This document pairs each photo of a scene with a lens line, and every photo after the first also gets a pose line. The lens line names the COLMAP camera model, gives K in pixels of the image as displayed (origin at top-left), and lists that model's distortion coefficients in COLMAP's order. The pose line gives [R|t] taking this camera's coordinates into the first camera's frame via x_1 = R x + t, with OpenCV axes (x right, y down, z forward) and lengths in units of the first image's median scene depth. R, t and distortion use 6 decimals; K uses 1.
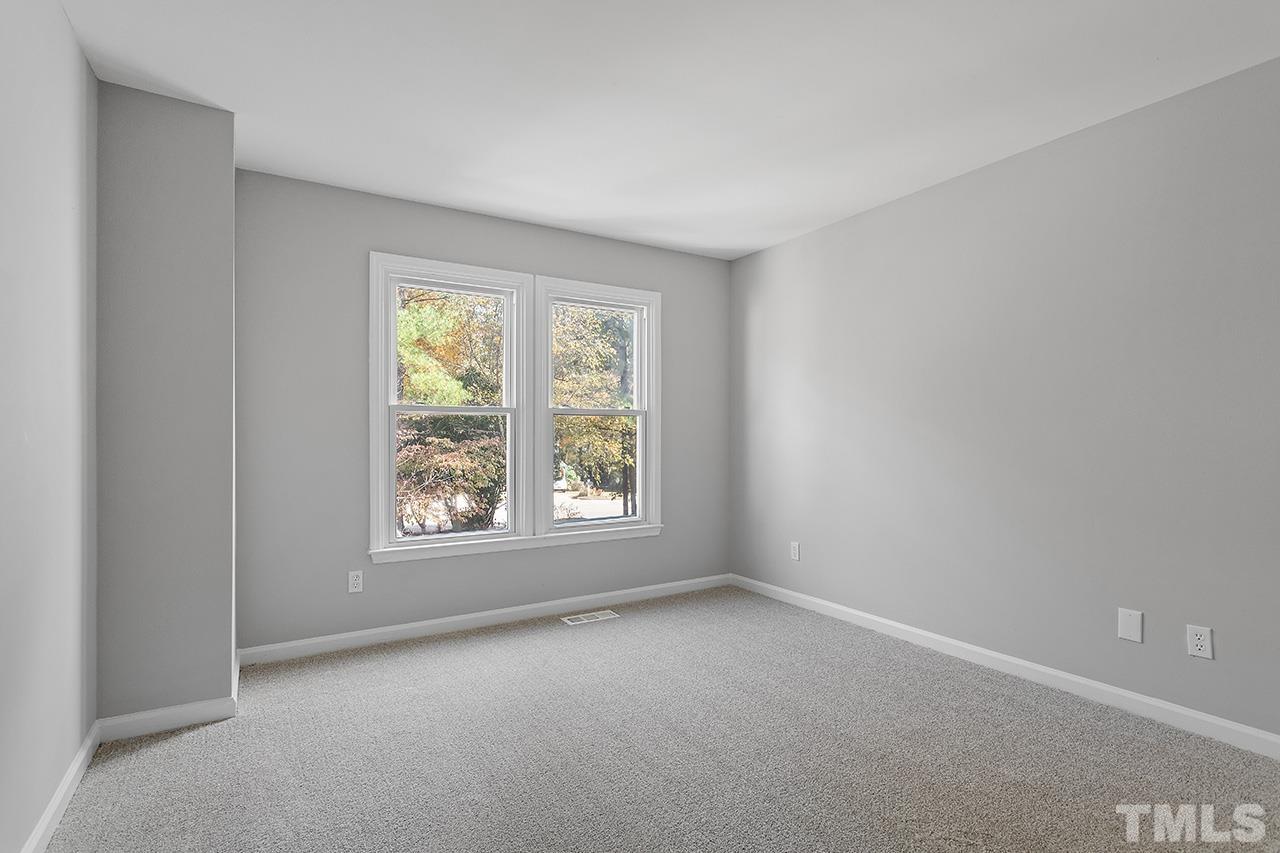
lens RADIAL K [[617.0, 0, 635.1], [0, 617.0, 432.5], [0, 0, 1]] dist [0.002995, 0.000858]
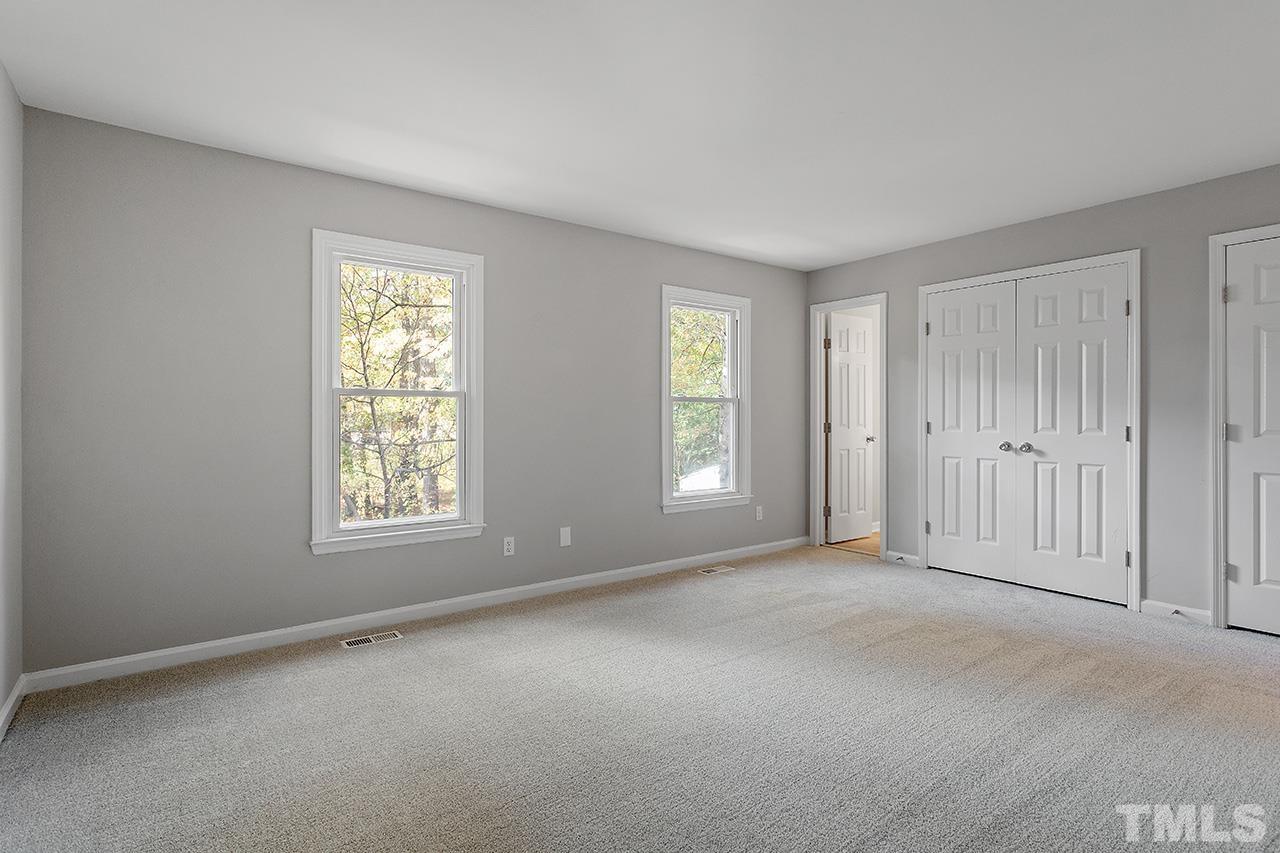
lens RADIAL K [[617.0, 0, 642.4], [0, 617.0, 417.4], [0, 0, 1]] dist [0.002995, 0.000858]
pose [[0.996643, -0.000635, 0.081869, -0.260765], [0.000651, 1.000000, -0.000162, 0.000513], [-0.081868, 0.000215, 0.996643, -0.158169]]
